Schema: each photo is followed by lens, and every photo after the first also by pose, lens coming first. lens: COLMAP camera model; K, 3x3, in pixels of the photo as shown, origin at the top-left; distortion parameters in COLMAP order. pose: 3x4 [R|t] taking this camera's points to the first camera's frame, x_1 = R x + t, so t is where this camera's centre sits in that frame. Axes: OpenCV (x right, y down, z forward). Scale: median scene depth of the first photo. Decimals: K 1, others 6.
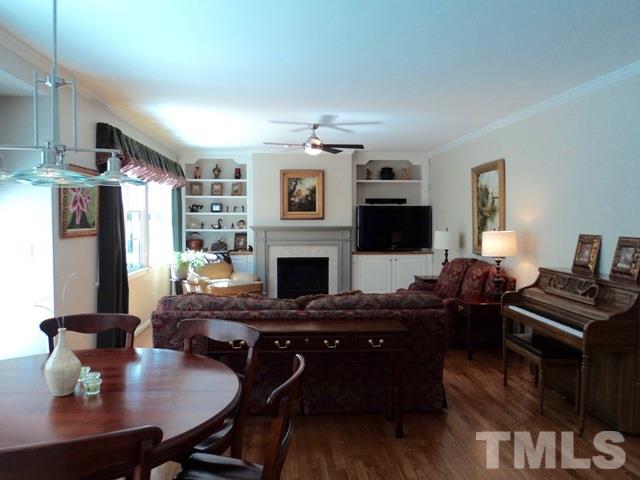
lens RADIAL K [[518.6, 0, 319.2], [0, 518.6, 233.5], [0, 0, 1]] dist [-0.031325, 0.019839]
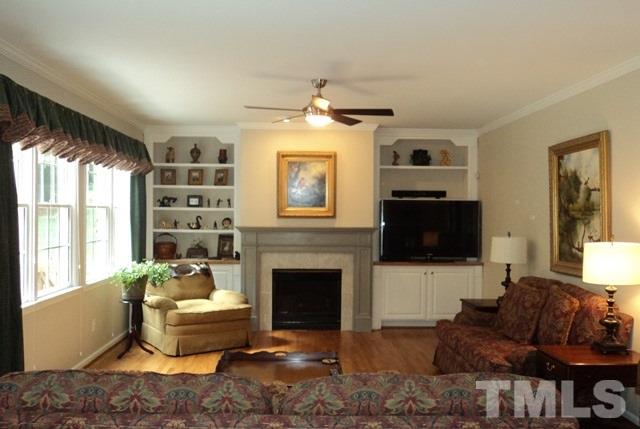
lens RADIAL K [[562.7, 0, 316.6], [0, 562.7, 217.1], [0, 0, 1]] dist [-0.018843, 0.015588]
pose [[0.999413, 0.008113, -0.033298, 0.008631], [-0.008790, 0.999756, -0.020242, -0.011869], [0.033126, 0.020523, 0.999240, 0.193005]]
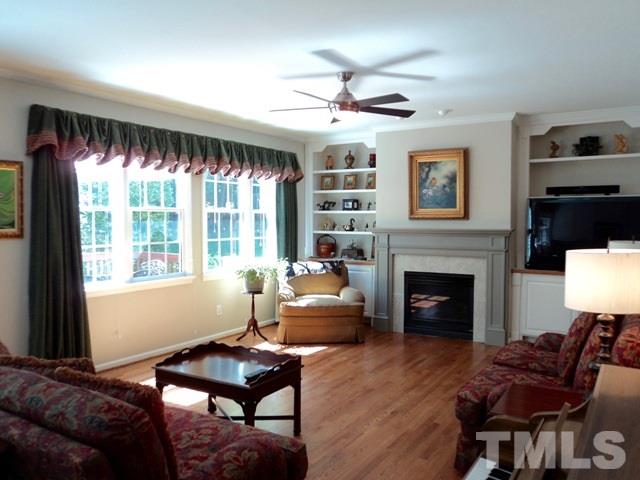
lens RADIAL K [[518.6, 0, 320.5], [0, 518.6, 241.9], [0, 0, 1]] dist [-0.031325, 0.019839]
pose [[0.813775, 0.026487, -0.580576, 0.249945], [-0.014535, 0.999576, 0.025229, -0.011969], [0.580998, -0.012092, 0.813815, 0.329245]]
